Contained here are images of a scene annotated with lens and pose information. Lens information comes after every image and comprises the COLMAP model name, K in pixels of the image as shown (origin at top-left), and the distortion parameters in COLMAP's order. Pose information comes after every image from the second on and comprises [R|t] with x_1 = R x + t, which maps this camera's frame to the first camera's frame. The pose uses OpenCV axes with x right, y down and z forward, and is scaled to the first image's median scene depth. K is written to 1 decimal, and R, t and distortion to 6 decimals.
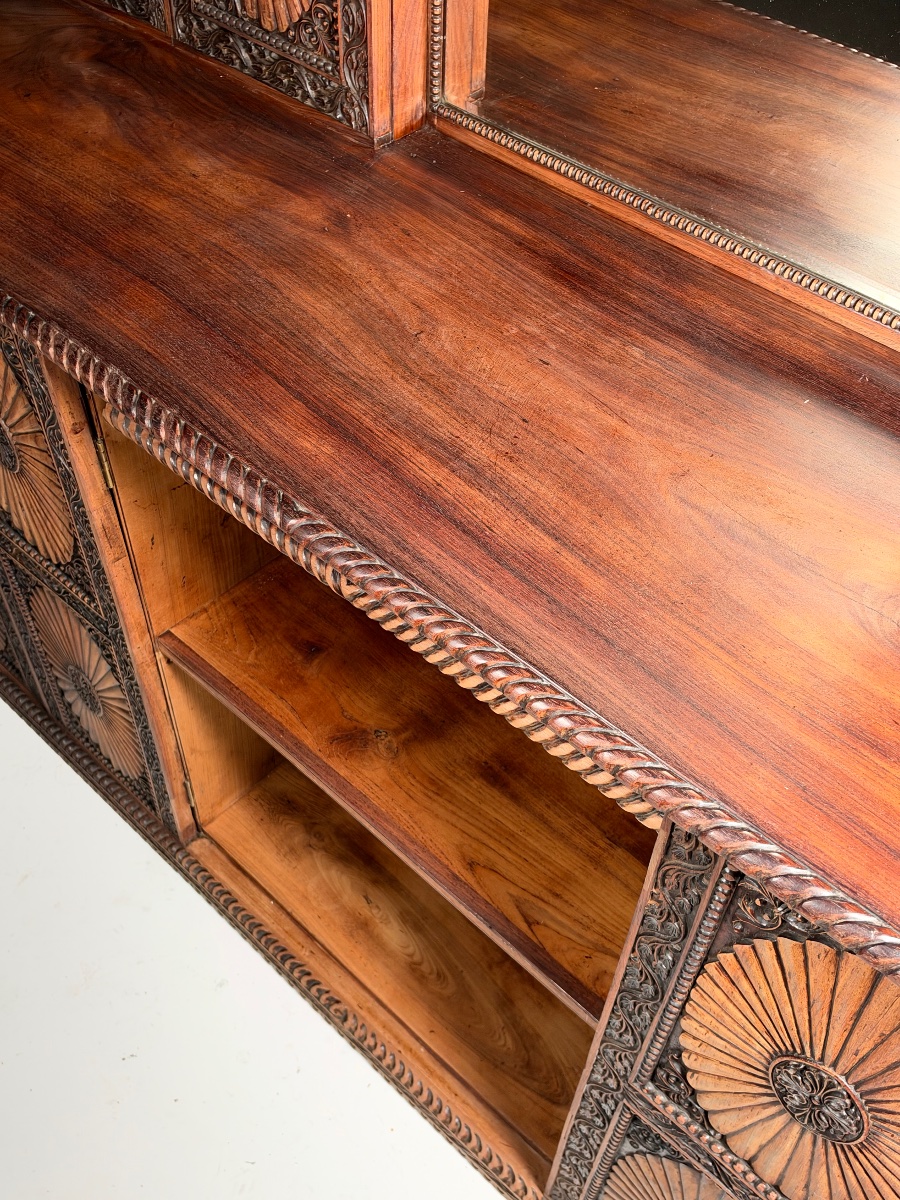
lens RADIAL K [[1125.4, 0, 450.3], [0, 1125.4, 598.2], [0, 0, 1]] dist [0.020124, 0.000000]
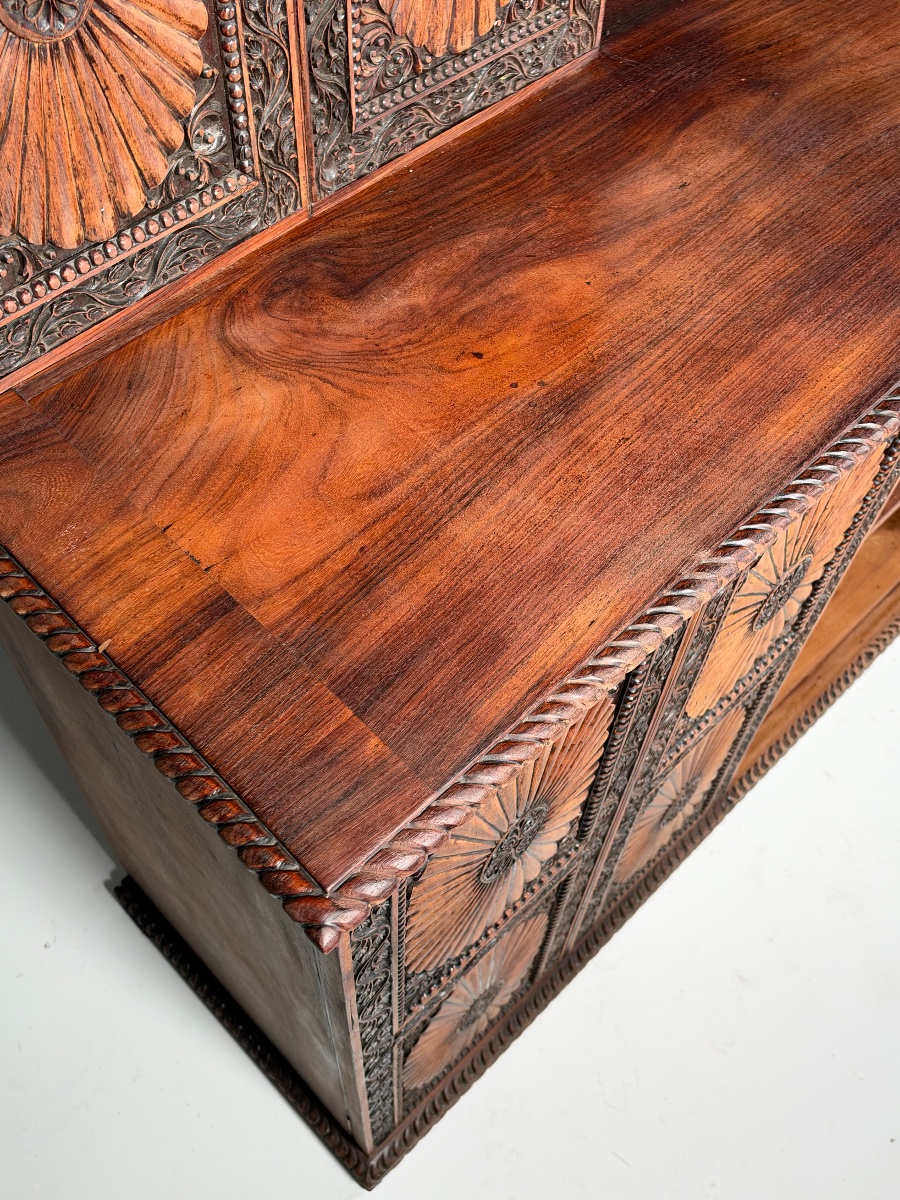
lens RADIAL K [[1125.4, 0, 449.6], [0, 1125.4, 600.8], [0, 0, 1]] dist [0.020124, 0.000000]
pose [[0.024512, -0.839529, 0.542762, -0.943316], [0.716241, 0.393510, 0.576324, -0.864375], [-0.697423, 0.374622, 0.610950, 0.749888]]
